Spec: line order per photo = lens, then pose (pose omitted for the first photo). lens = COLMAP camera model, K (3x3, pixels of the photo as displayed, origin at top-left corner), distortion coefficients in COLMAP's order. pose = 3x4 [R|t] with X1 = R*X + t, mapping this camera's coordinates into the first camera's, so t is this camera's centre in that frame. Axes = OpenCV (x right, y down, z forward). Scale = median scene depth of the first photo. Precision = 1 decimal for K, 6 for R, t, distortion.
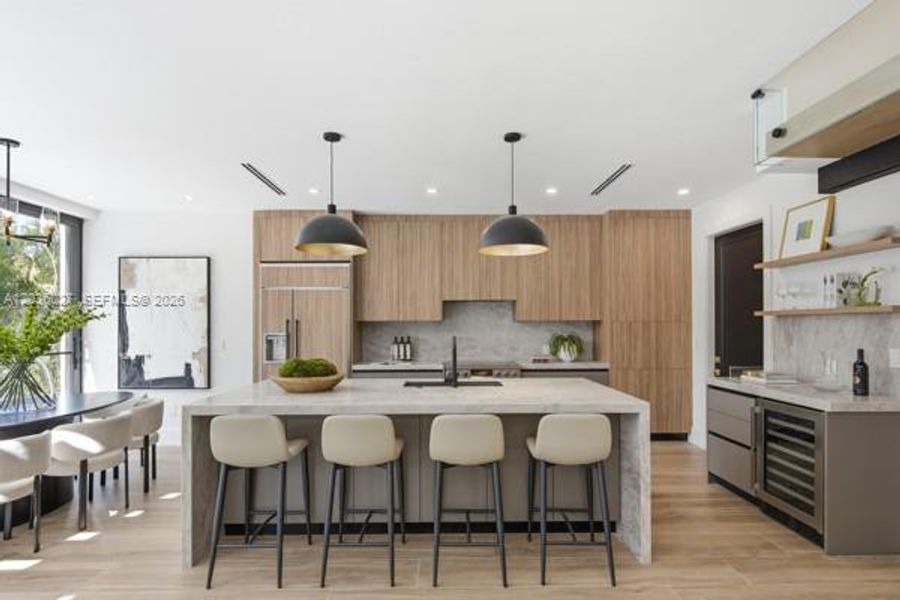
lens RADIAL K [[452.0, 0, 450.9], [0, 452.0, 319.7], [0, 0, 1]] dist [0.003962, 0.000355]
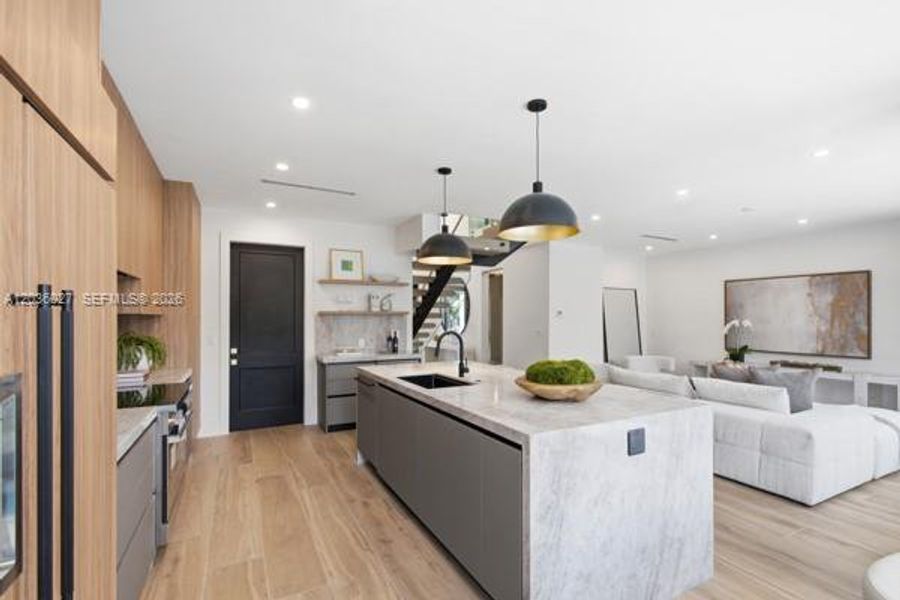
lens RADIAL K [[409.8, 0, 457.4], [0, 409.8, 316.2], [0, 0, 1]] dist [-0.003487, 0.002845]
pose [[-0.474760, 0.006035, 0.880094, -0.570610], [-0.006708, 0.999923, -0.010475, 0.007498], [-0.880090, -0.010877, -0.474683, 0.977464]]
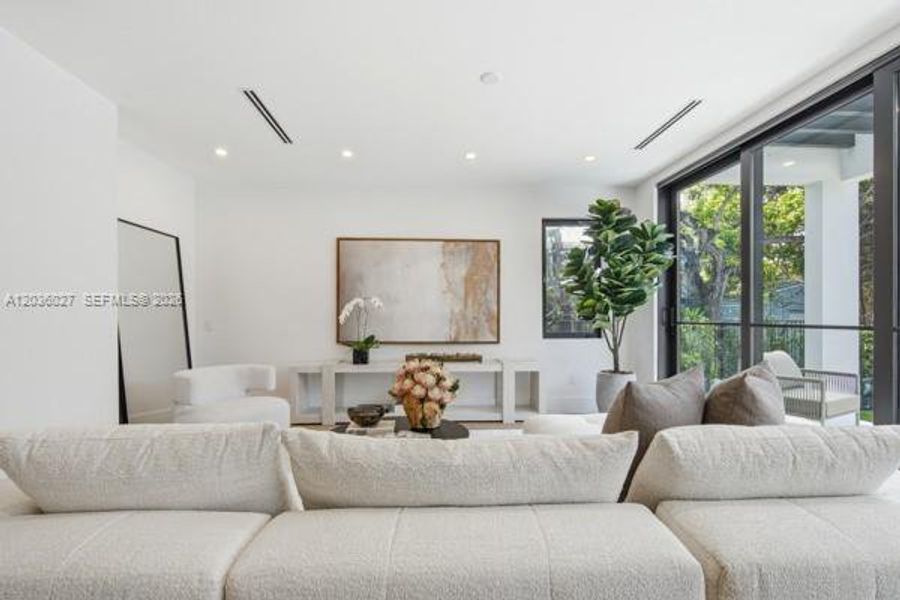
lens RADIAL K [[409.8, 0, 451.6], [0, 409.8, 316.6], [0, 0, 1]] dist [-0.003487, 0.002845]
pose [[-0.998559, 0.001697, -0.053629, 0.054813], [0.001616, 0.999997, 0.001553, 0.040978], [0.053632, 0.001464, -0.998560, 0.395880]]
